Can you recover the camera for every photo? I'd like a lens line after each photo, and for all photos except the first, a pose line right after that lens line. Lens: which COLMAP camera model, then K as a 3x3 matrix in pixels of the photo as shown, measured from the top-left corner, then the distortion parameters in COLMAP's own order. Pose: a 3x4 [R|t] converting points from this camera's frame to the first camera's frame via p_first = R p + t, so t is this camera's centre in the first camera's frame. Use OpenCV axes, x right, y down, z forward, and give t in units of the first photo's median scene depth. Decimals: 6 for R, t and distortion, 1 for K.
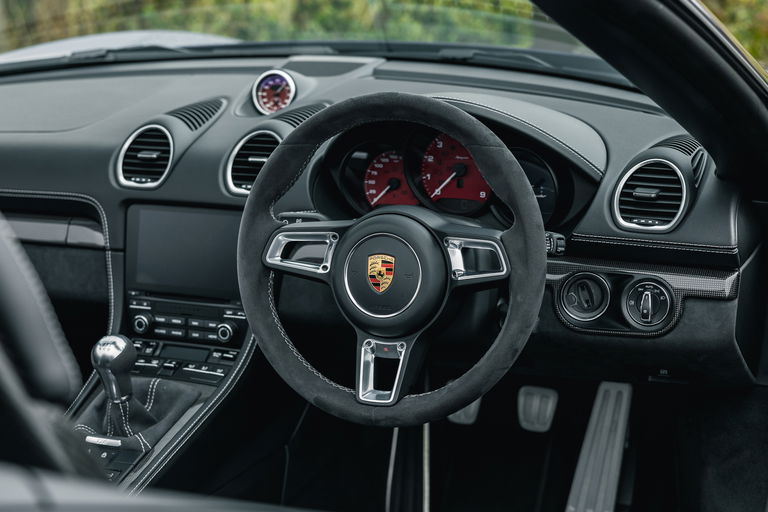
lens RADIAL K [[1554.2, 0, 384.2], [0, 1554.2, 255.7], [0, 0, 1]] dist [-0.064839, 0.000000]
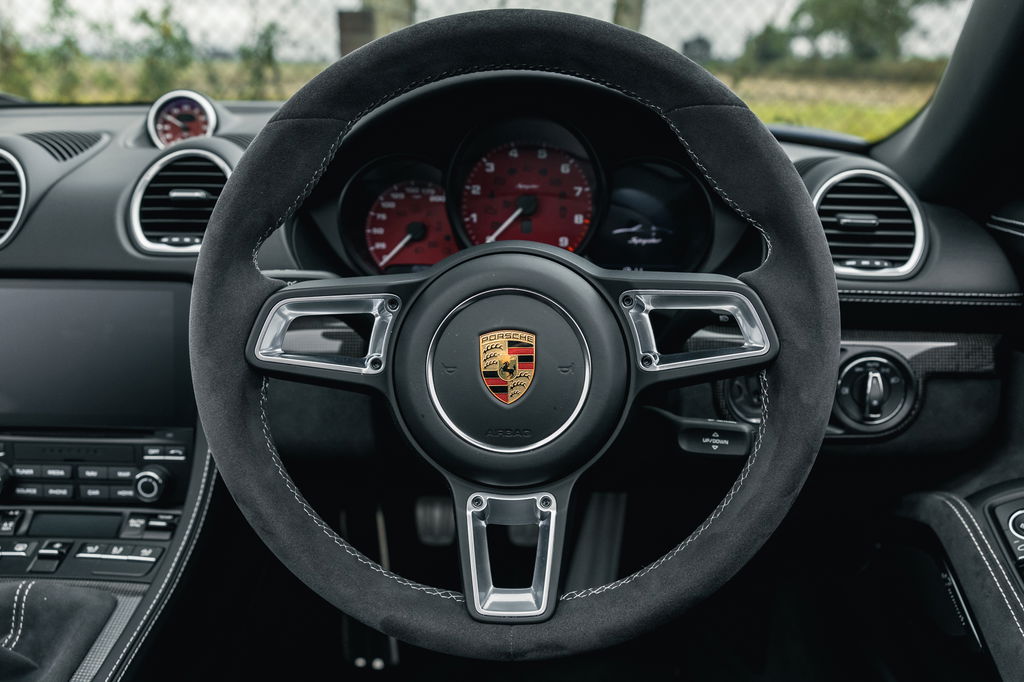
lens RADIAL K [[848.4, 0, 498.8], [0, 848.4, 390.0], [0, 0, 1]] dist [-0.014769, 0.012005]
pose [[0.929006, -0.067951, 0.363772, -0.095175], [0.055100, 0.997439, 0.045602, 0.005332], [-0.365939, -0.022321, 0.930371, 0.659194]]
